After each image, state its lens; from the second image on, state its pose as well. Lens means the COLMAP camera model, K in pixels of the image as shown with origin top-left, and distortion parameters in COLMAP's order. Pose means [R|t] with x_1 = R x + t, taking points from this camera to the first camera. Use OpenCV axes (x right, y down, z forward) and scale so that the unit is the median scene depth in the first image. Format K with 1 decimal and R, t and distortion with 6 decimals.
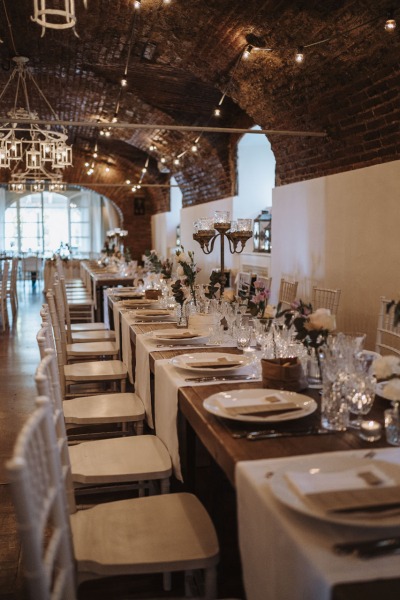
lens RADIAL K [[606.5, 0, 200.0], [0, 606.5, 300.0], [0, 0, 1]] dist [-0.042630, 0.155440]
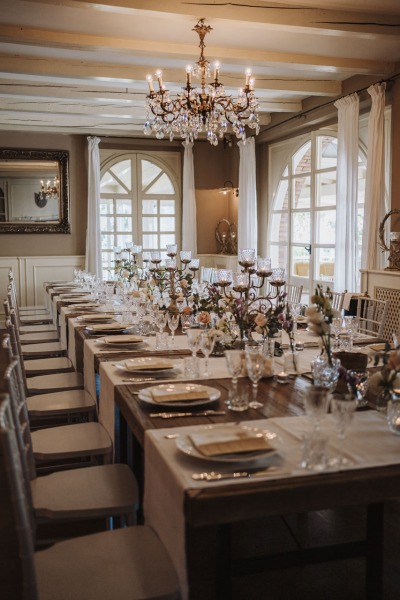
lens RADIAL K [[606.5, 0, 200.0], [0, 606.5, 300.0], [0, 0, 1]] dist [-0.042630, 0.155440]
pose [[0.998392, -0.005251, 0.056443, 0.009889], [0.006259, 0.999824, -0.017696, -0.001266], [-0.056340, 0.018020, 0.998249, -0.042036]]
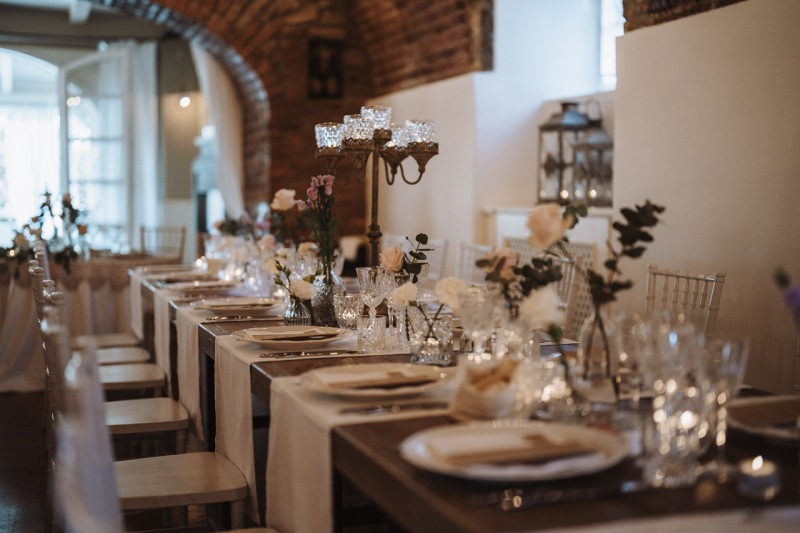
lens RADIAL K [[1127.2, 0, 398.2], [0, 1127.2, 263.9], [0, 0, 1]] dist [-0.163448, 1.069720]
pose [[0.995849, -0.004159, 0.090921, -0.119845], [0.007720, 0.999215, -0.038848, -0.043020], [-0.090688, 0.039388, 0.995100, 0.492755]]
